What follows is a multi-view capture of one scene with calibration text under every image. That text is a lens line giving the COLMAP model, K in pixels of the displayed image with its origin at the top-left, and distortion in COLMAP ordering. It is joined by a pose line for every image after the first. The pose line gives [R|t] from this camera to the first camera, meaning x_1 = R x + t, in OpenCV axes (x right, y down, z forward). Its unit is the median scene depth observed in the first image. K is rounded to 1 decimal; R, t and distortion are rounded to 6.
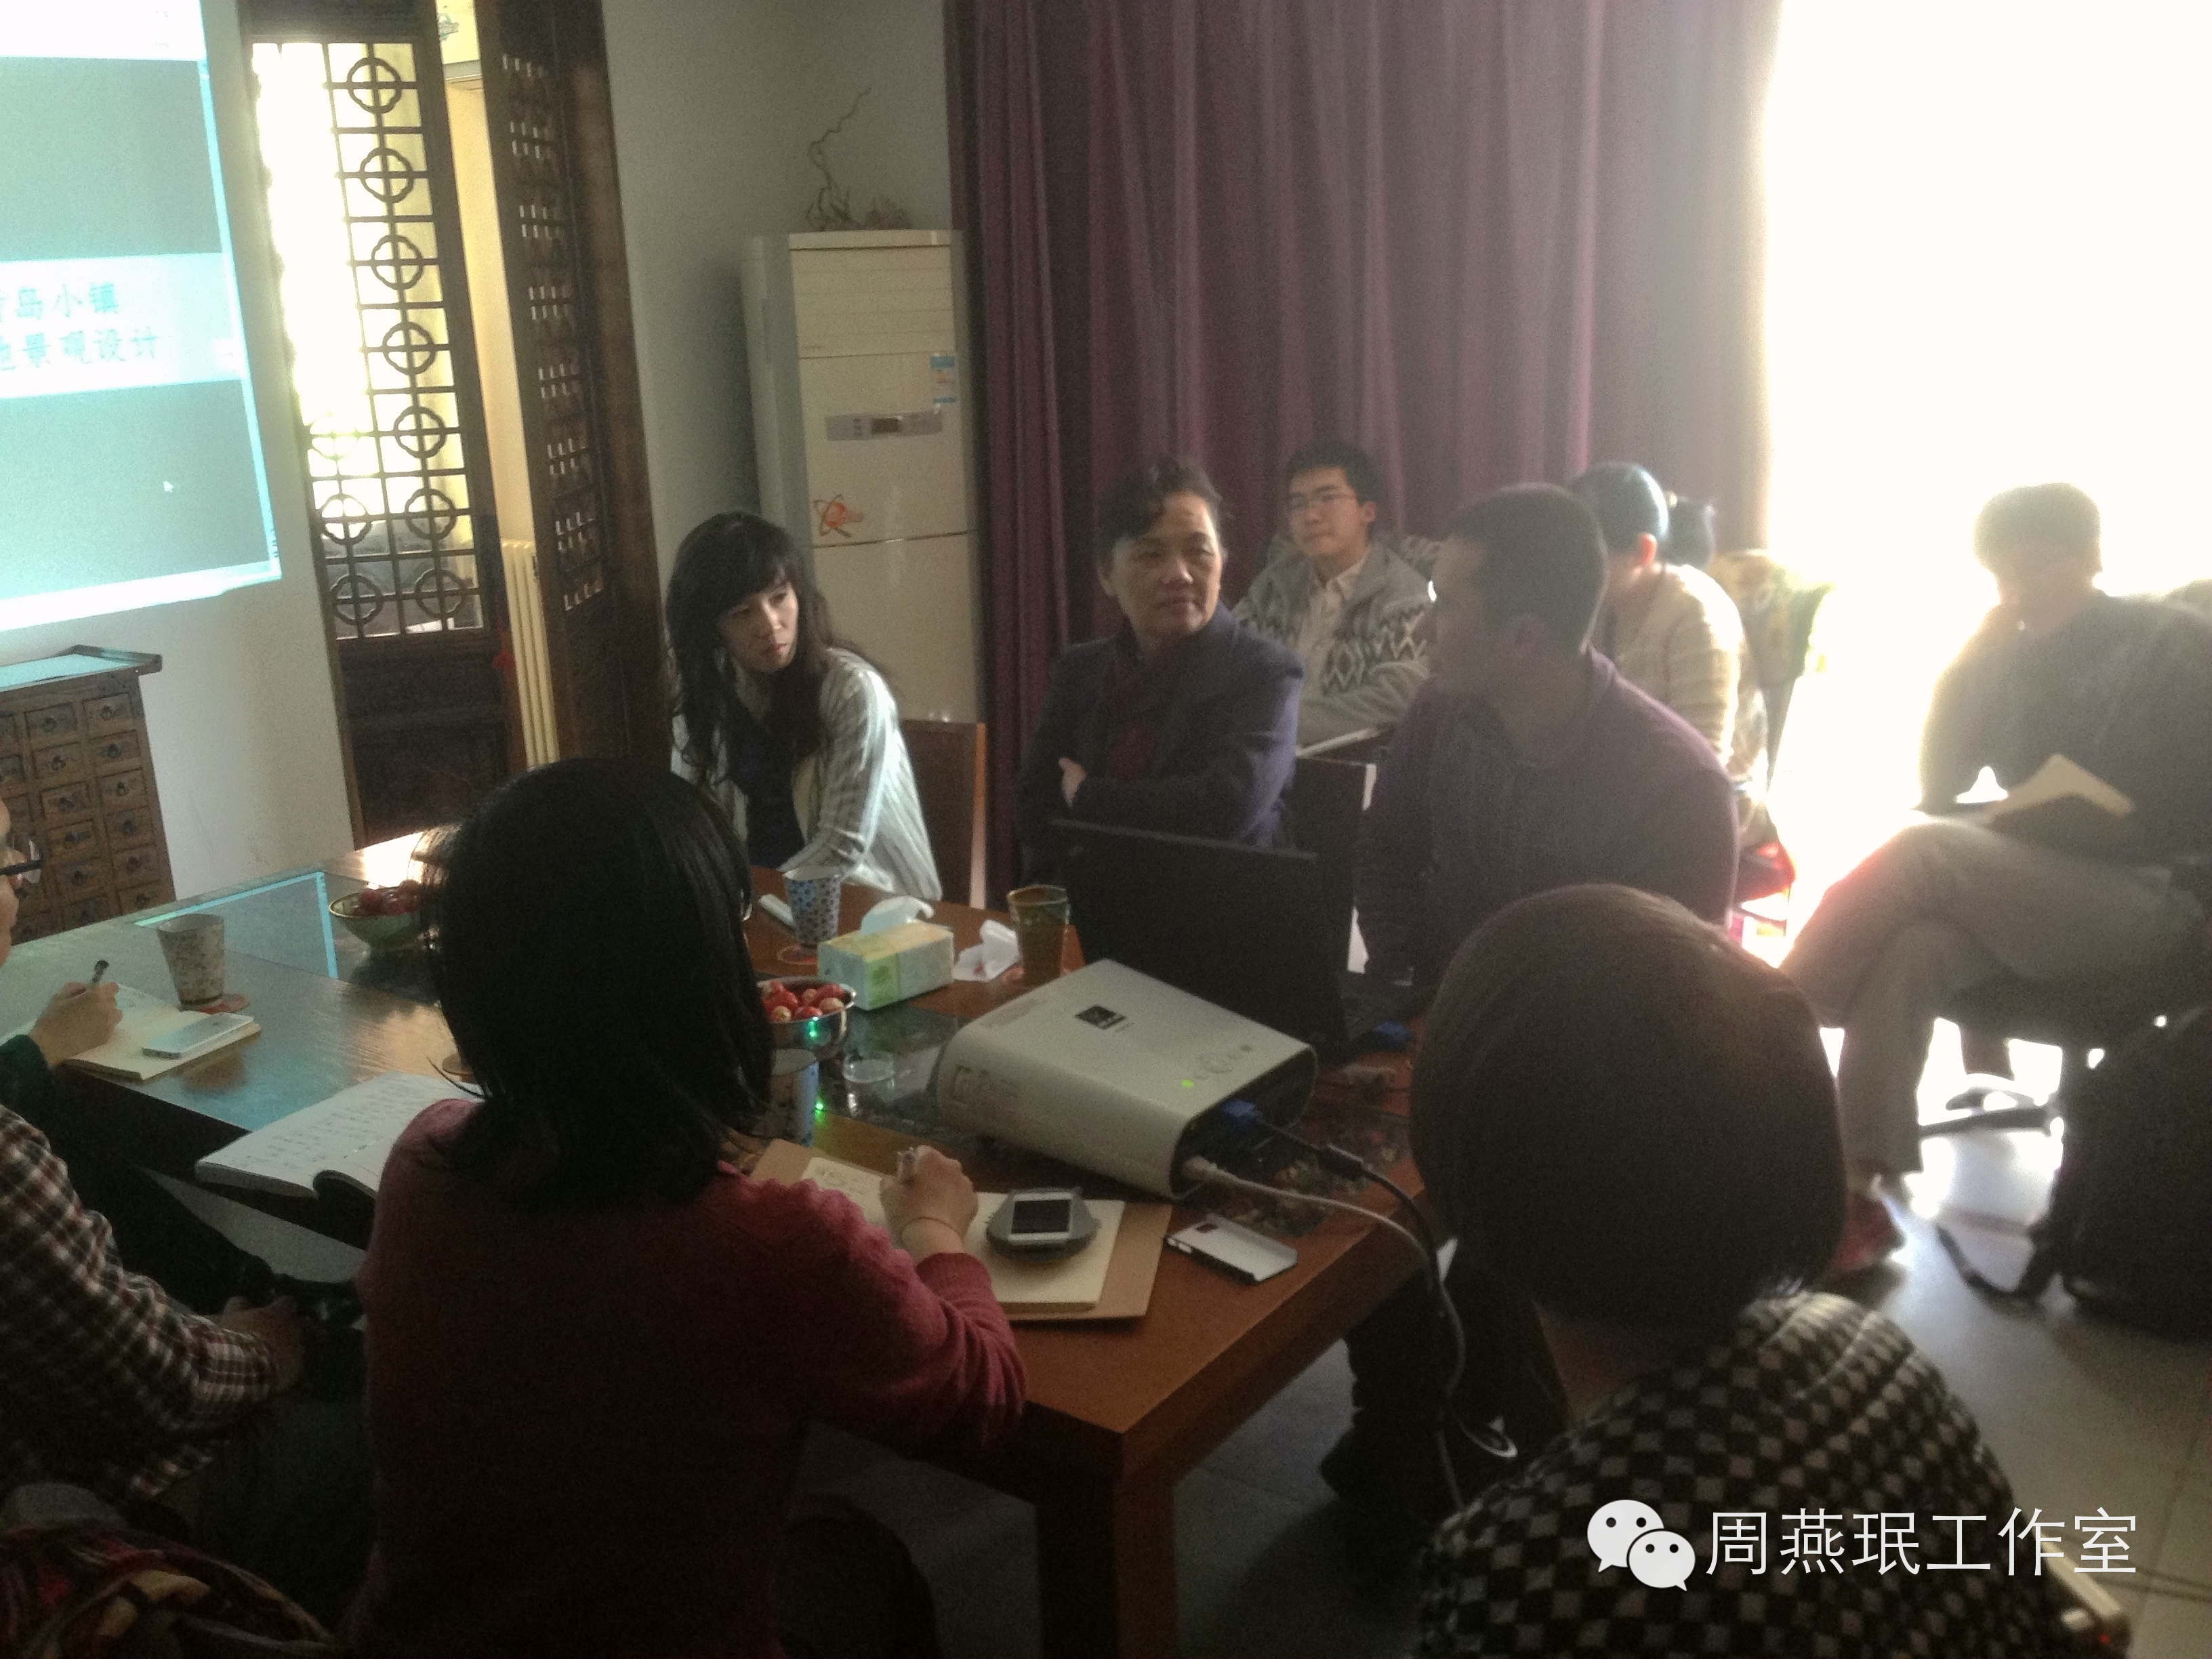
lens RADIAL K [[2048.5, 0, 1106.0], [0, 2048.5, 829.5], [0, 0, 1]] dist [0.053469, -0.147961]
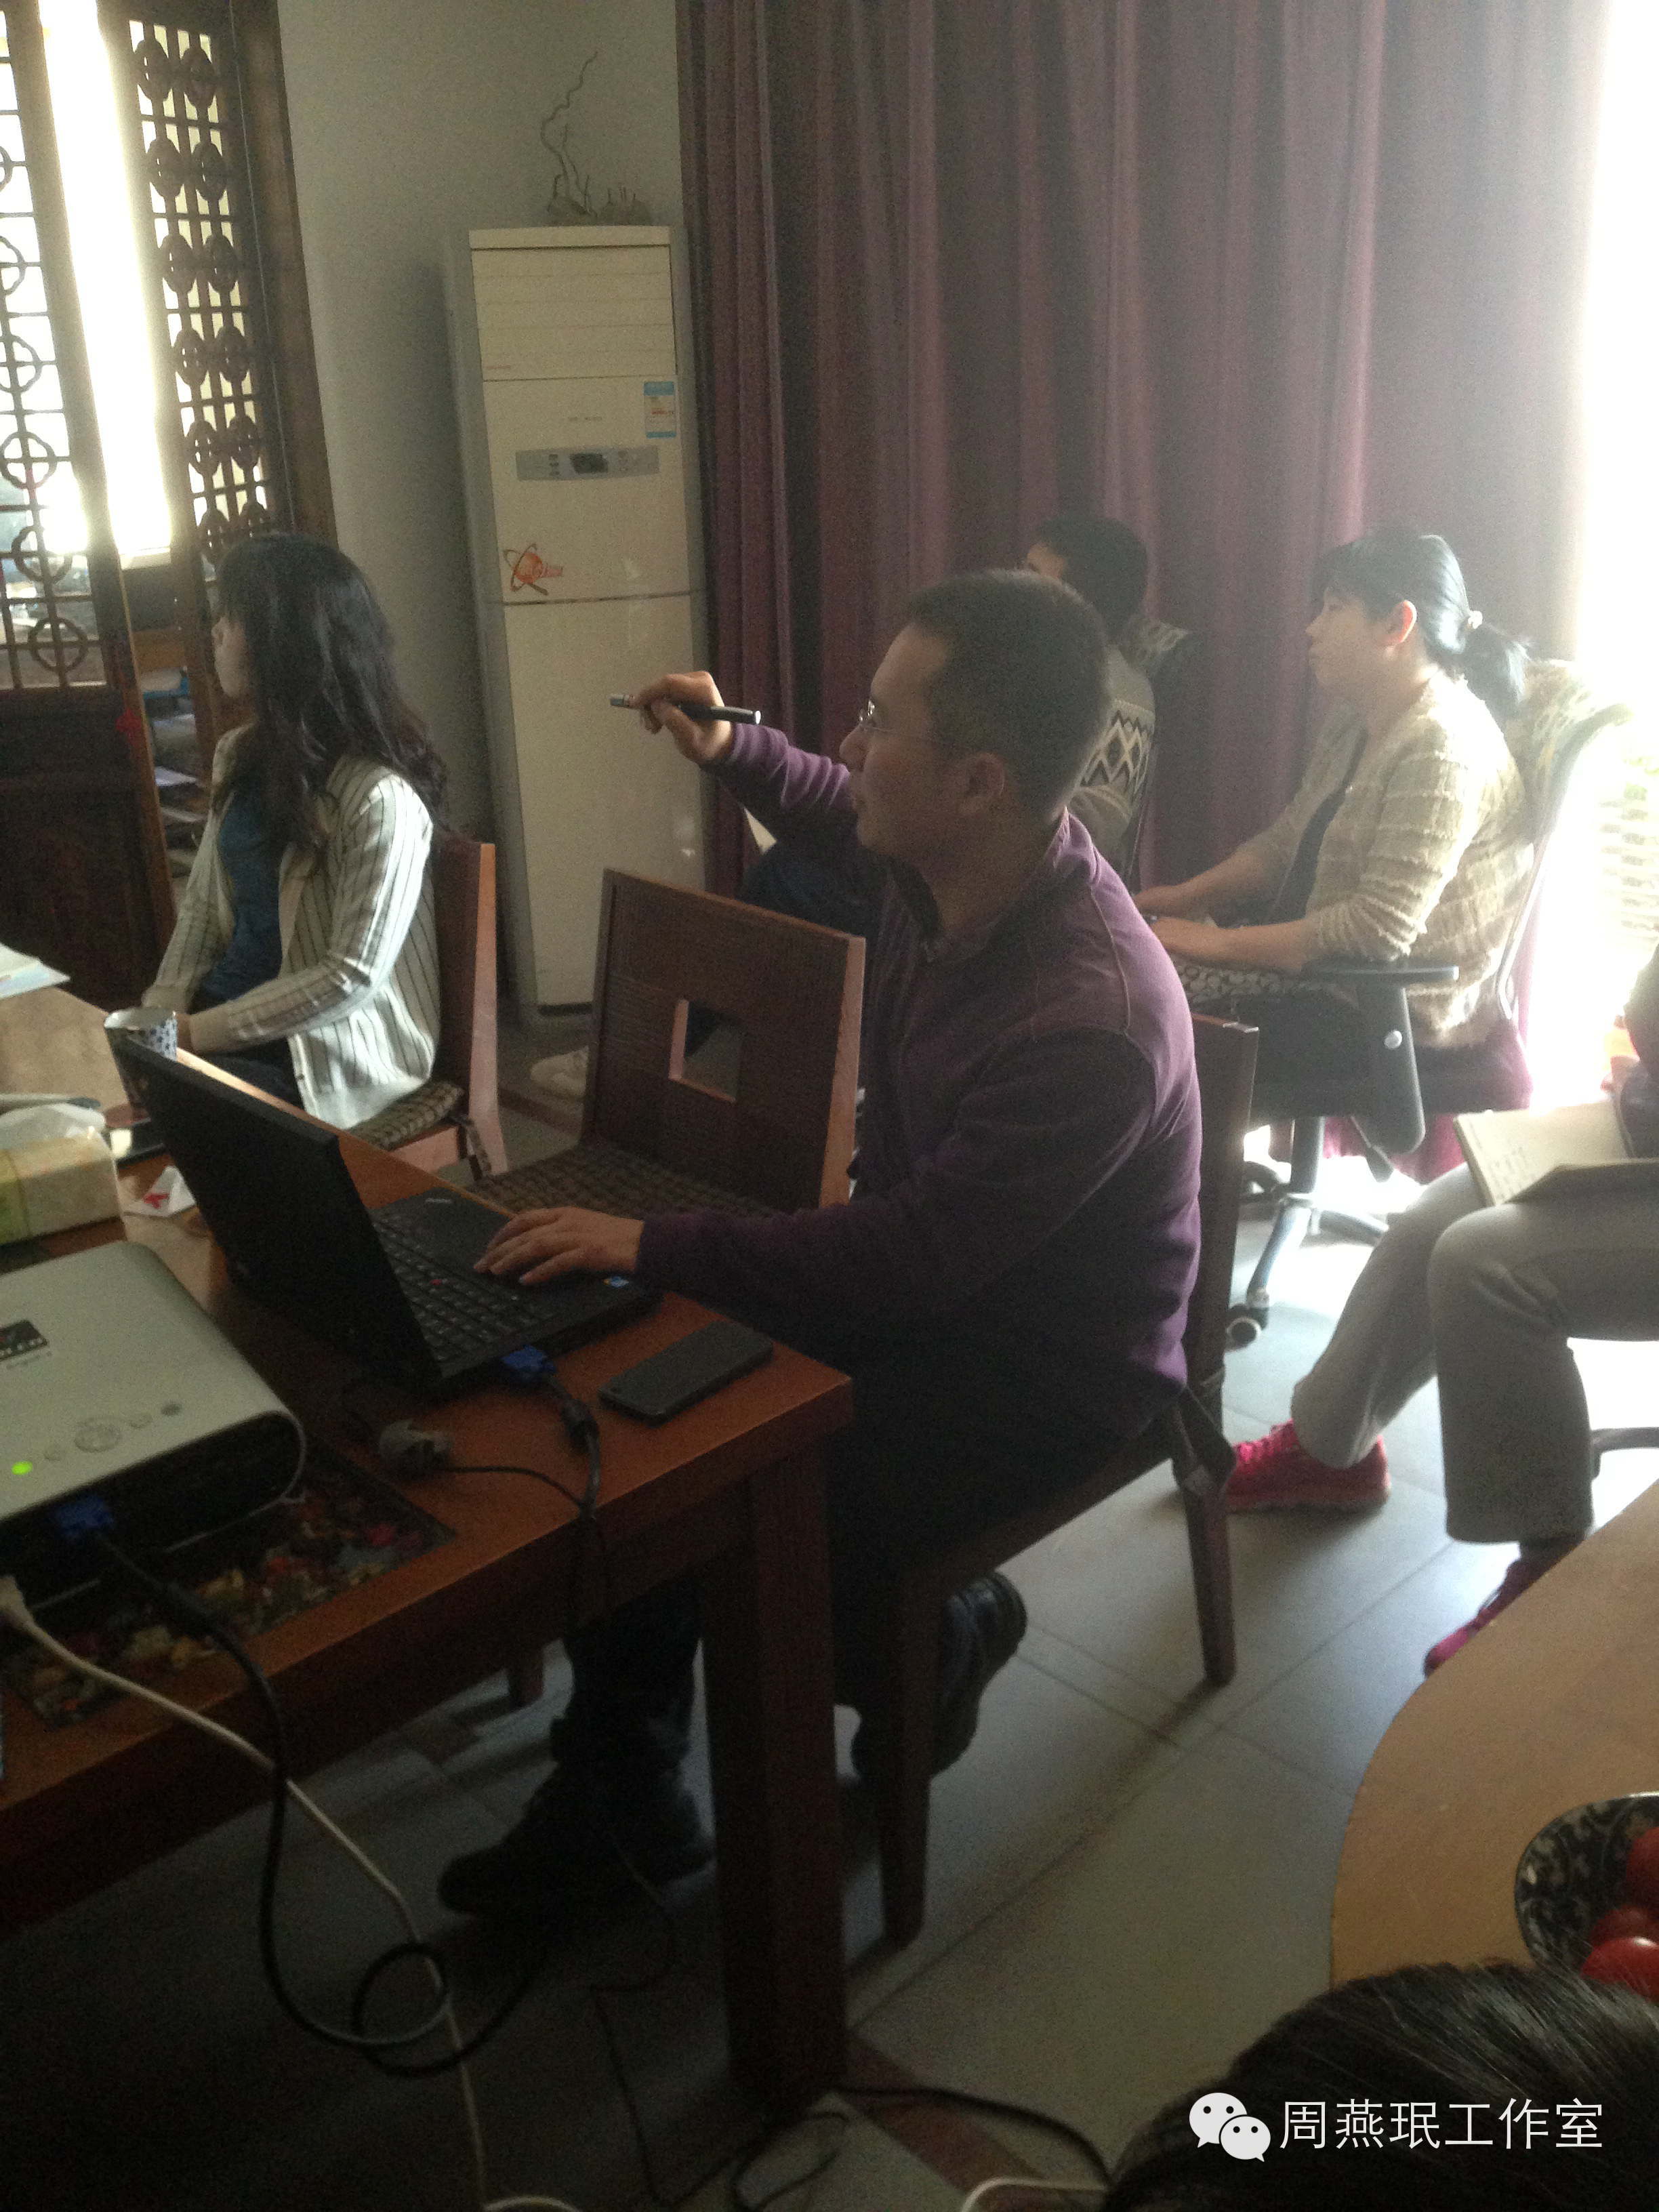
lens RADIAL K [[2048.5, 0, 829.5], [0, 2048.5, 1106.0], [0, 0, 1]] dist [0.053469, -0.147961]
pose [[0.982114, 0.078432, -0.171175, 0.160450], [-0.059602, 0.991862, 0.112506, -0.033467], [0.178606, -0.100291, 0.978796, 0.152033]]
